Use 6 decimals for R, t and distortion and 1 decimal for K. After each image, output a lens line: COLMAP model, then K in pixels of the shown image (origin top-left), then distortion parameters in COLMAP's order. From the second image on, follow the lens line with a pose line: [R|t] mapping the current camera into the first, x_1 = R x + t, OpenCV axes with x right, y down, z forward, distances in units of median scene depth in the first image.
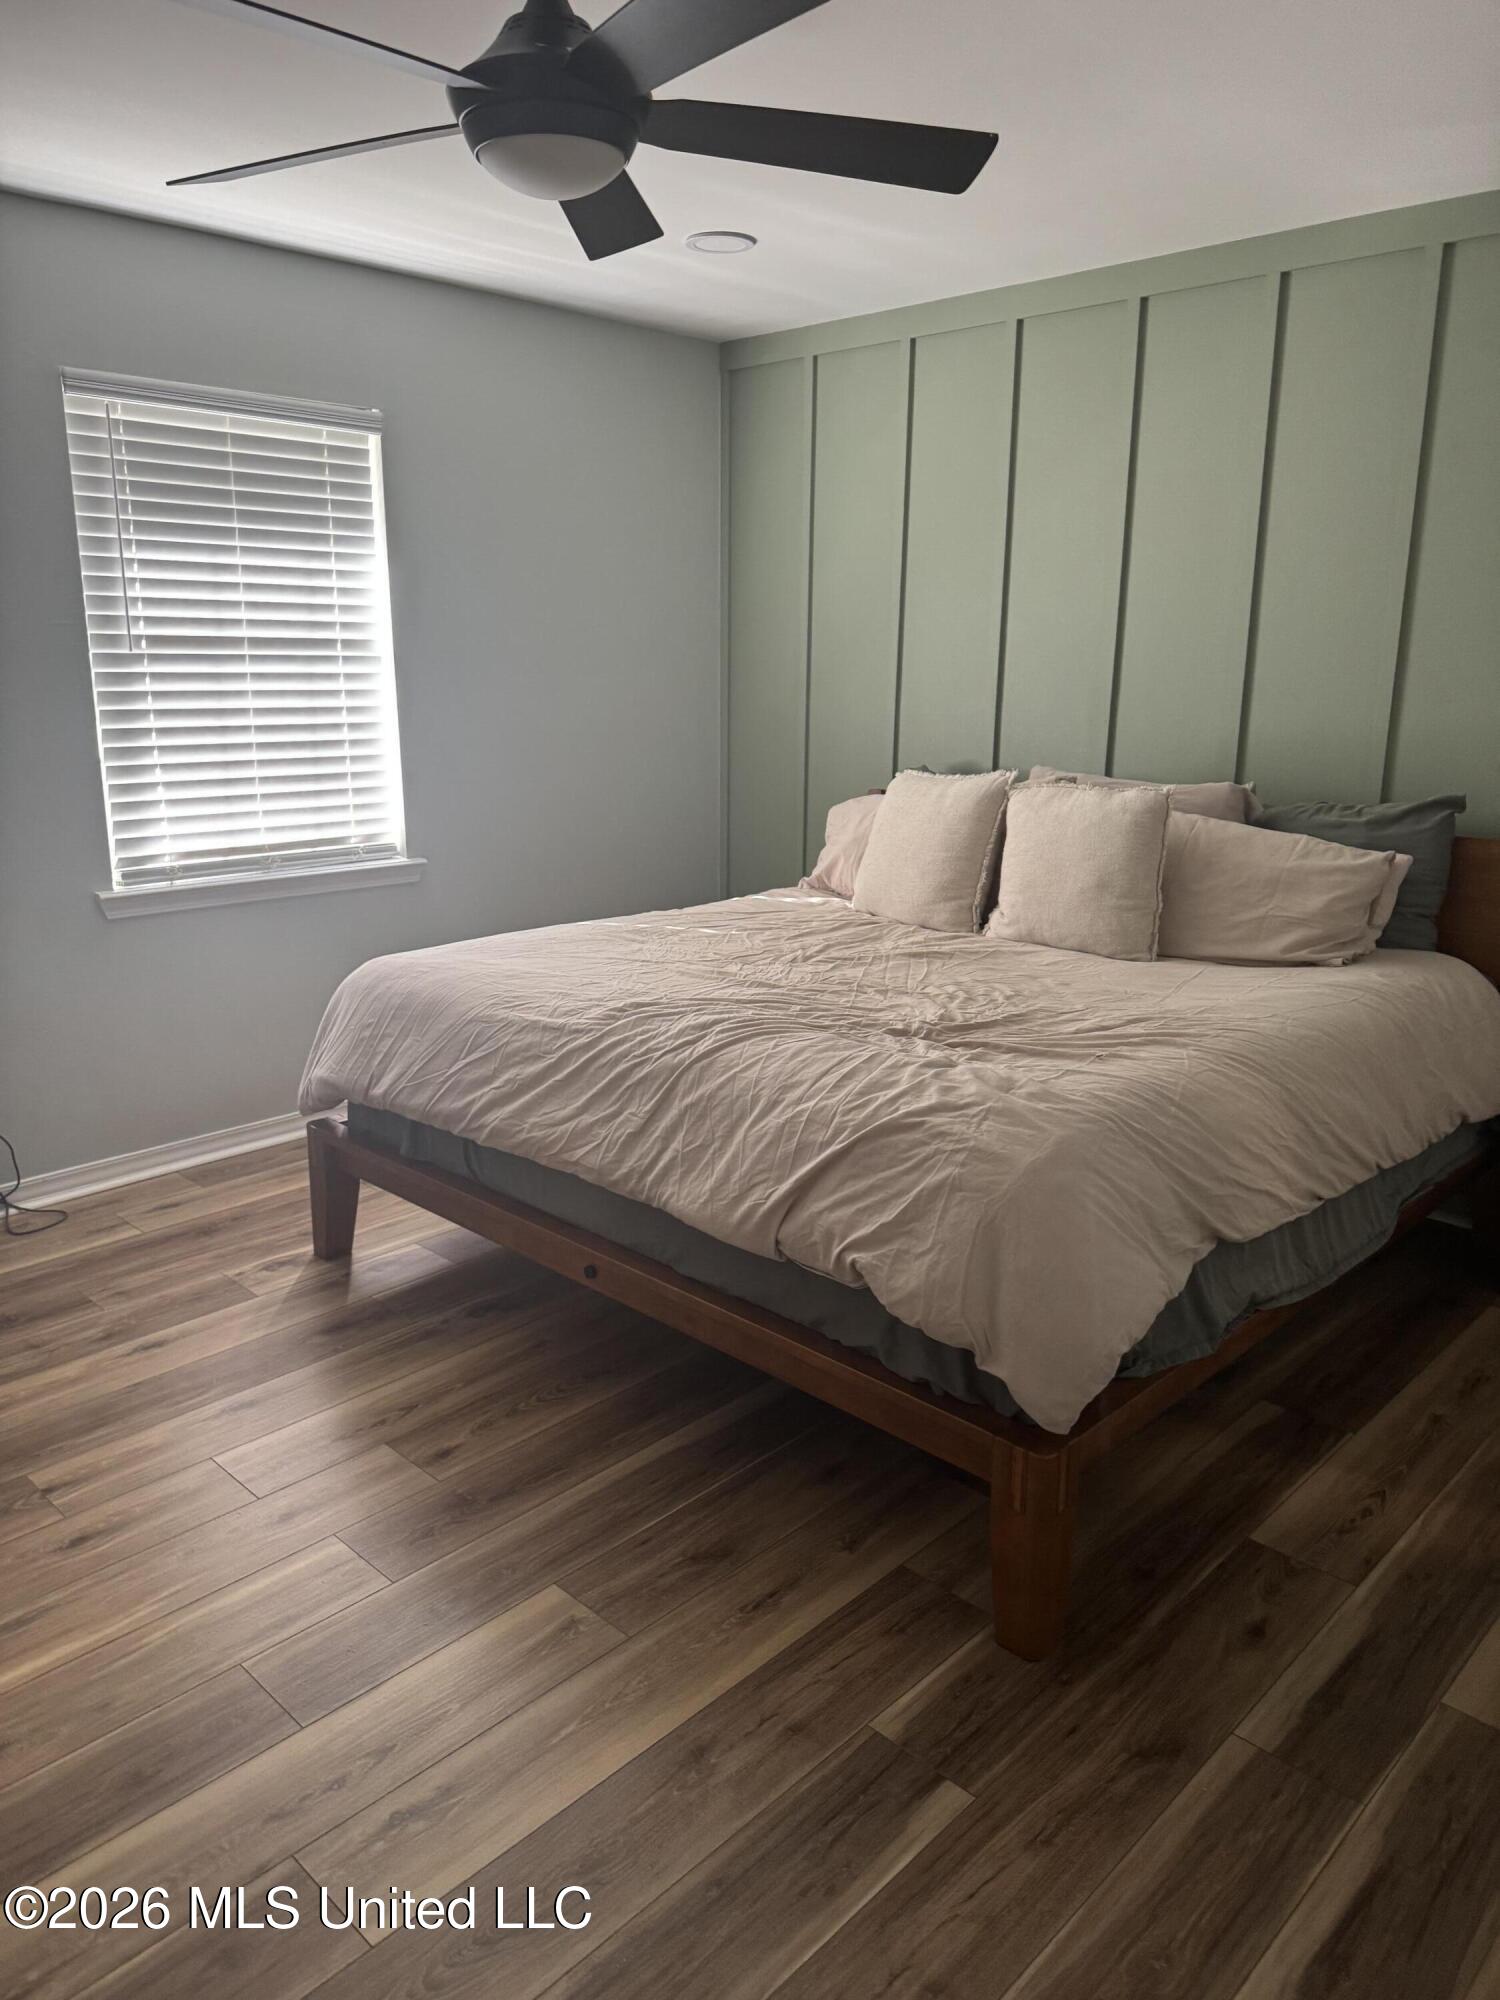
lens RADIAL K [[1394.6, 0, 751.4], [0, 1394.6, 992.5], [0, 0, 1]] dist [0.062323, -0.074547]
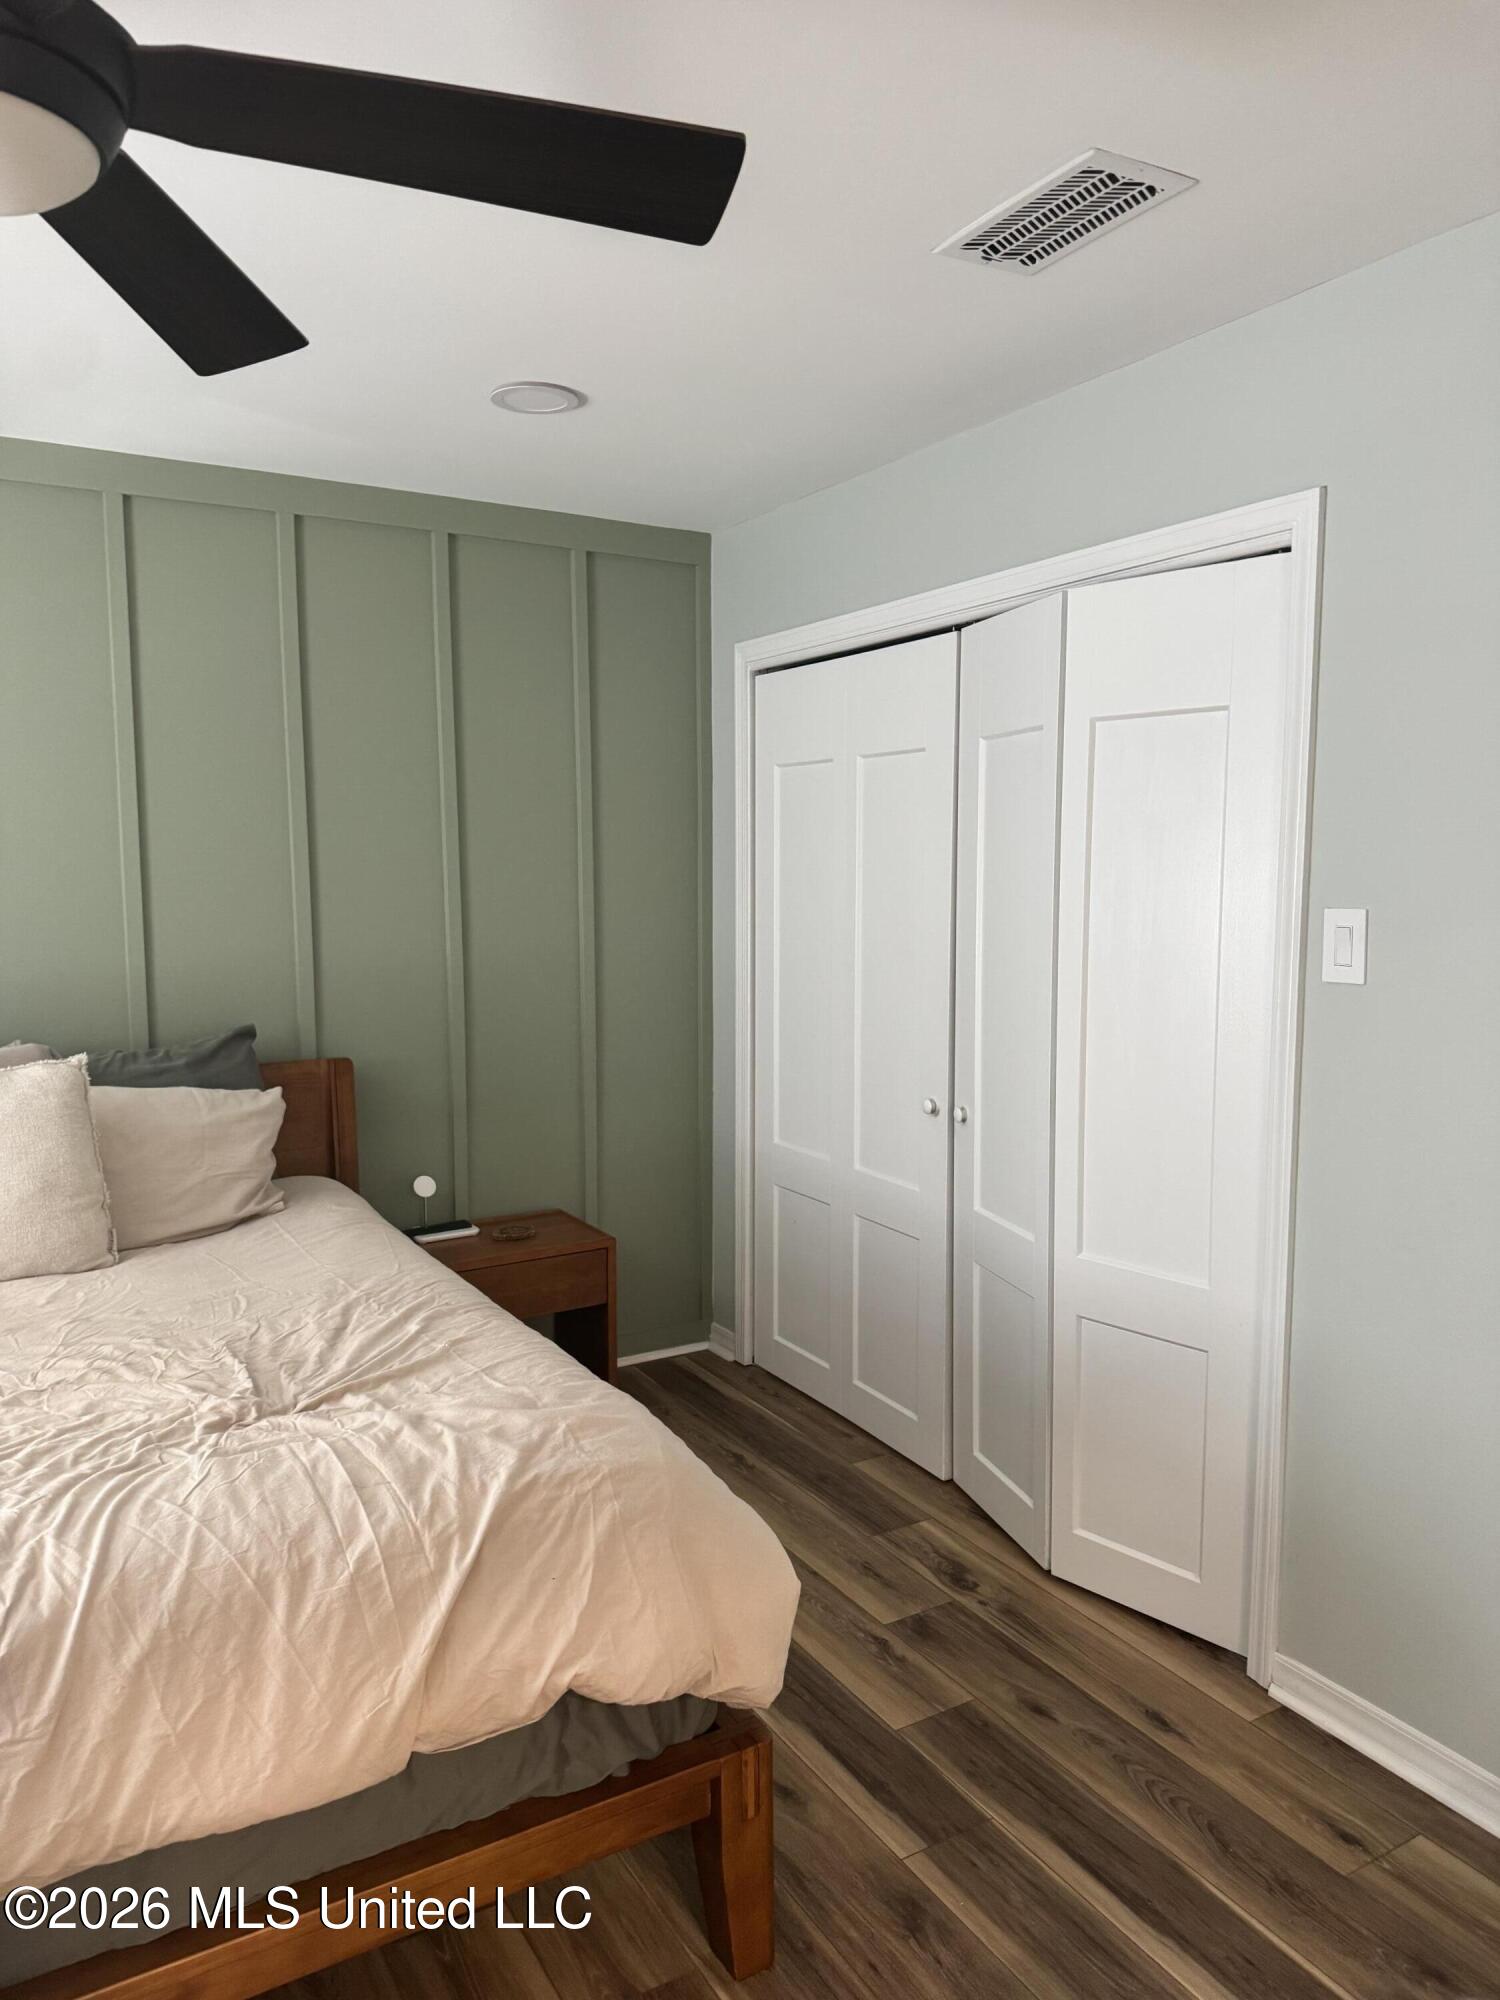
lens RADIAL K [[1394.6, 0, 740.0], [0, 1394.6, 1040.9], [0, 0, 1]] dist [0.062323, -0.074547]
pose [[0.270016, -0.130952, 0.953909, -0.557196], [0.230911, 0.970604, 0.067881, -0.171890], [-0.934757, 0.201939, 0.292317, 0.551185]]
